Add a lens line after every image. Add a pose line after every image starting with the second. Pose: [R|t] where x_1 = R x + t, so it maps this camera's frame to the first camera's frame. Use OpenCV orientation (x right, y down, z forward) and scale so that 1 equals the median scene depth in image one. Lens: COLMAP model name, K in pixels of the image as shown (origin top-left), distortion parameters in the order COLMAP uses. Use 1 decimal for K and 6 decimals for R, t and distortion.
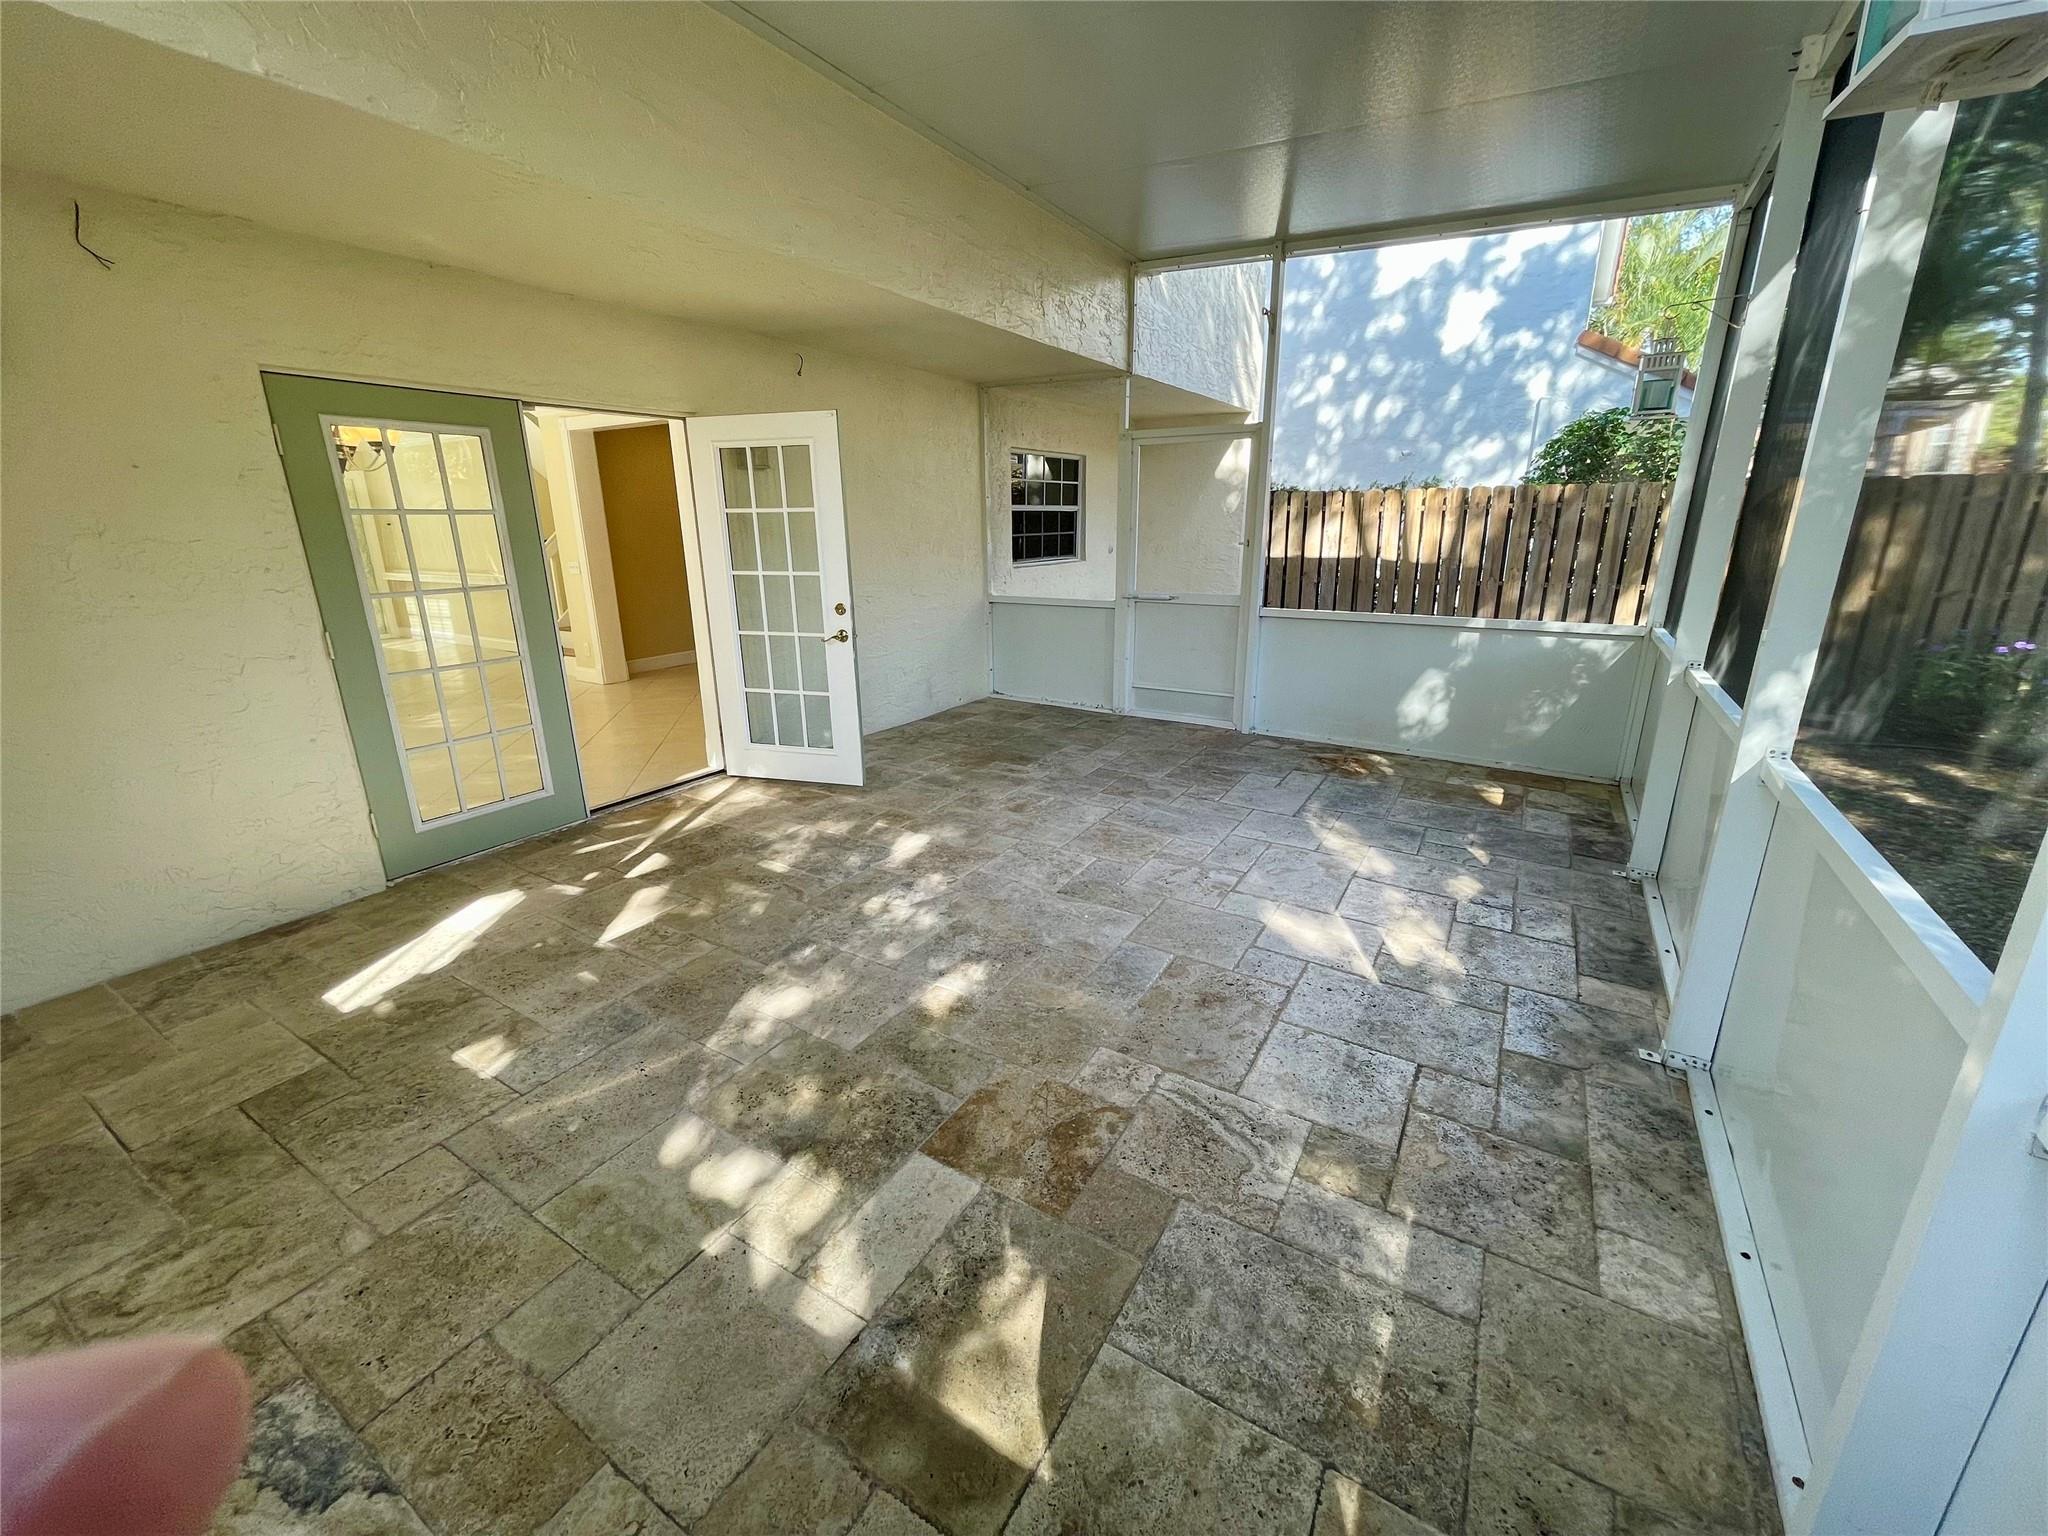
lens RADIAL K [[832.5, 0, 1024.0], [0, 832.5, 768.0], [0, 0, 1]] dist [-0.008756, 0.012688]
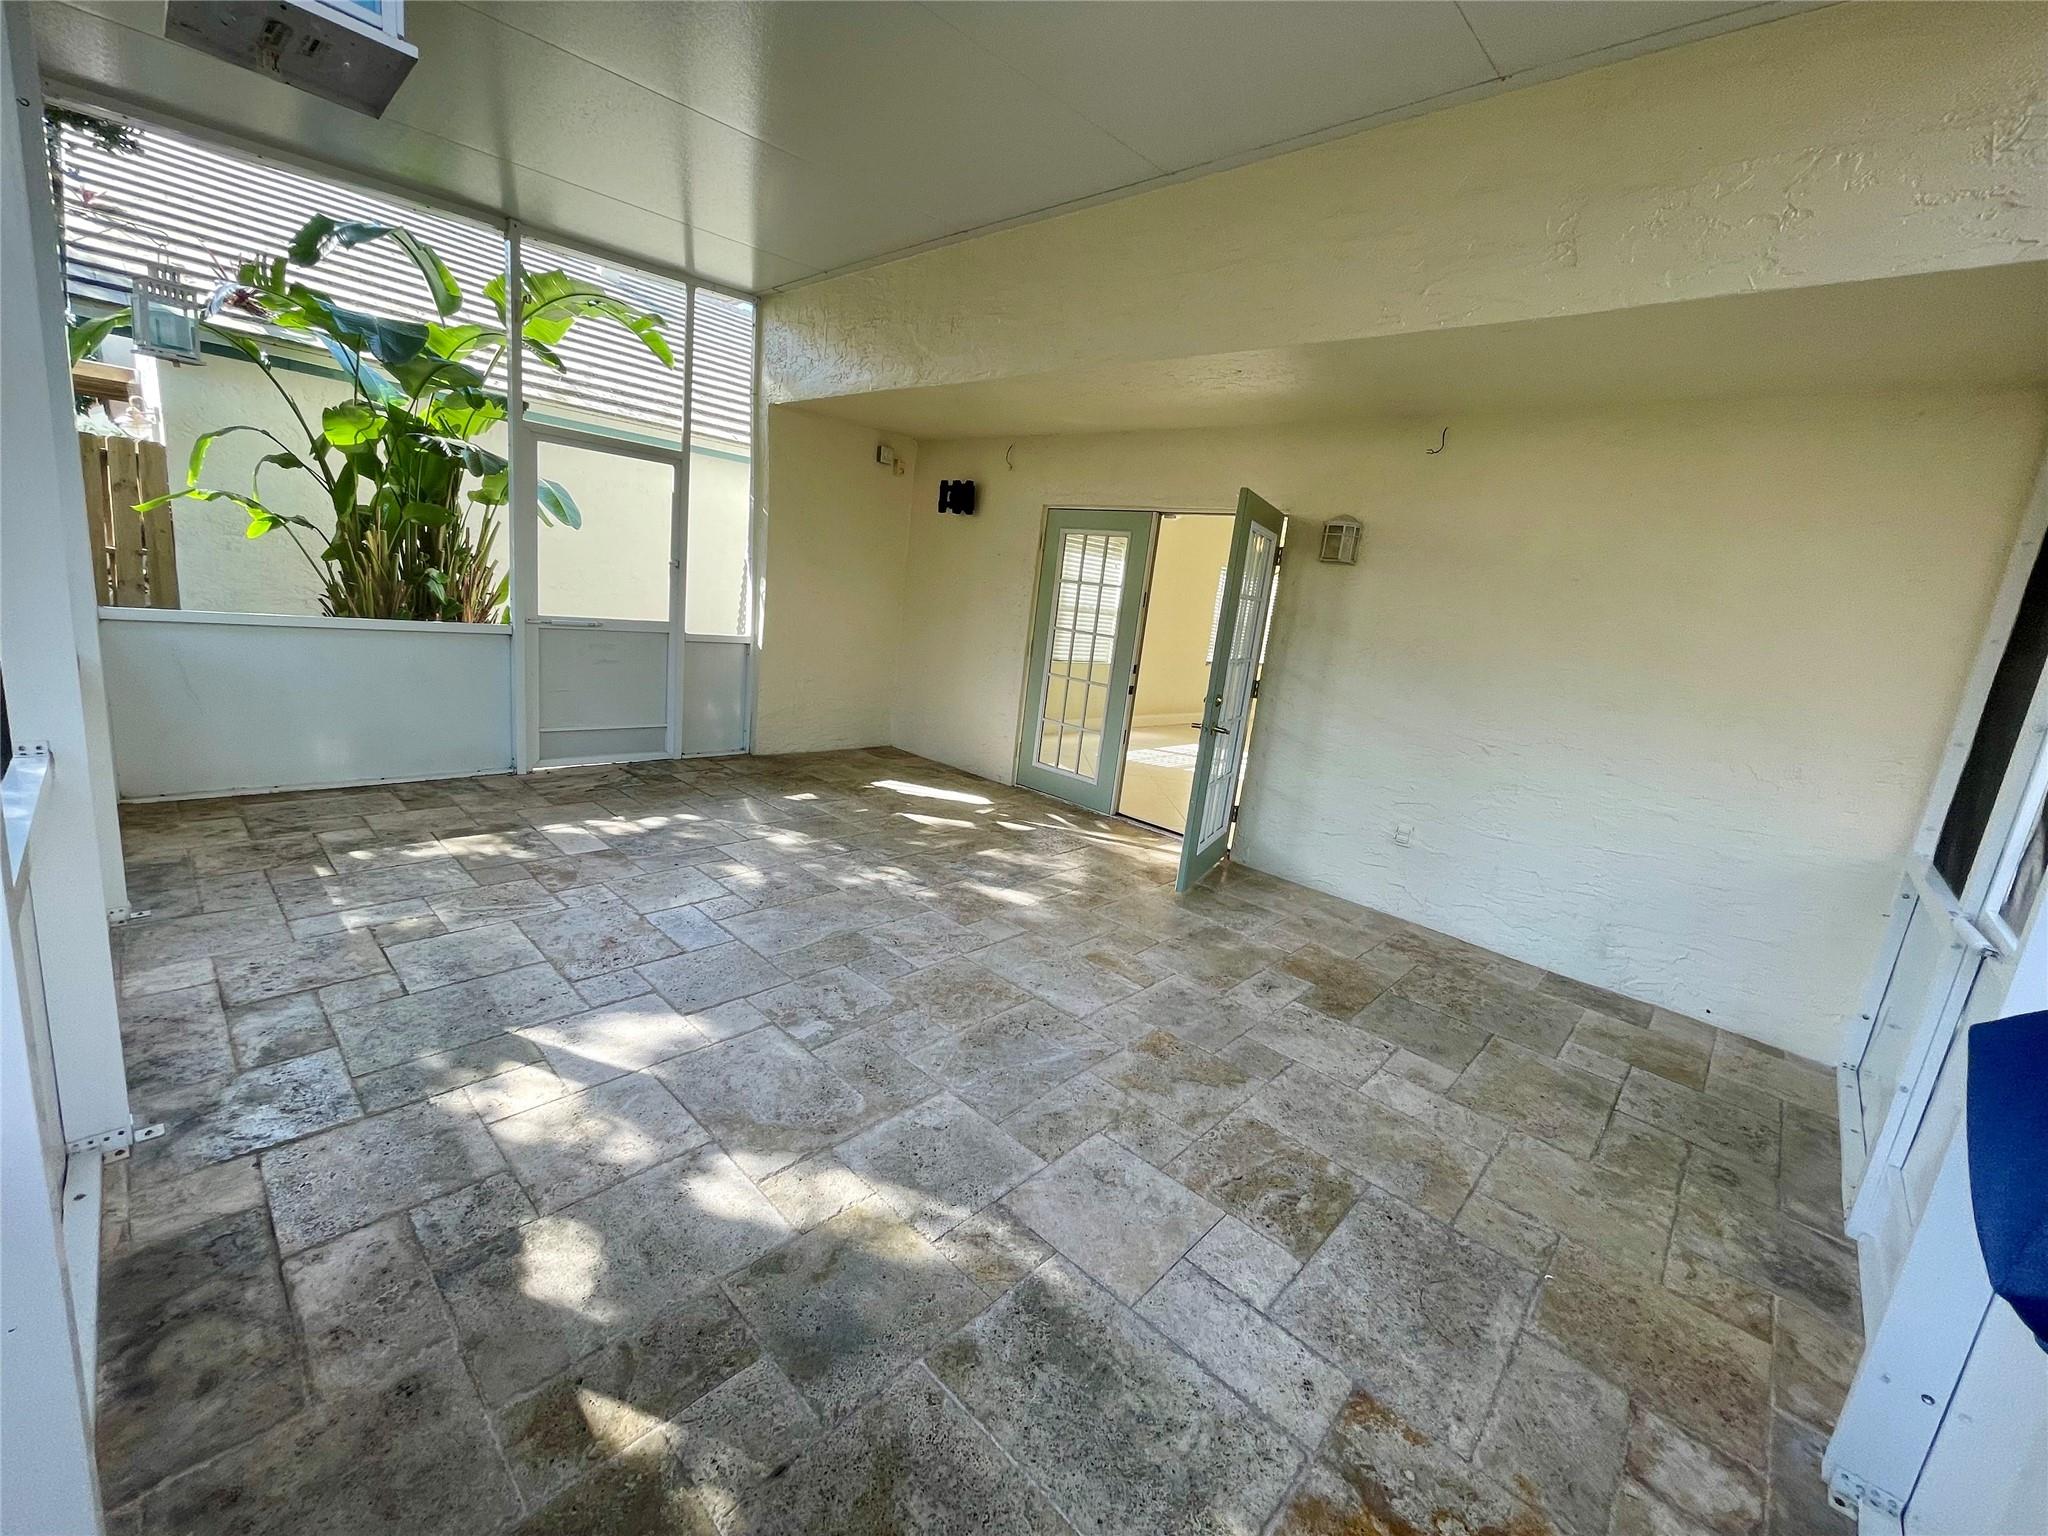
lens RADIAL K [[832.5, 0, 1024.0], [0, 832.5, 768.0], [0, 0, 1]] dist [-0.008756, 0.012688]
pose [[-0.212431, 0.193371, -0.957852, 0.943851], [-0.386288, 0.883765, 0.264084, -0.376747], [0.897583, 0.426107, -0.113042, 1.254892]]
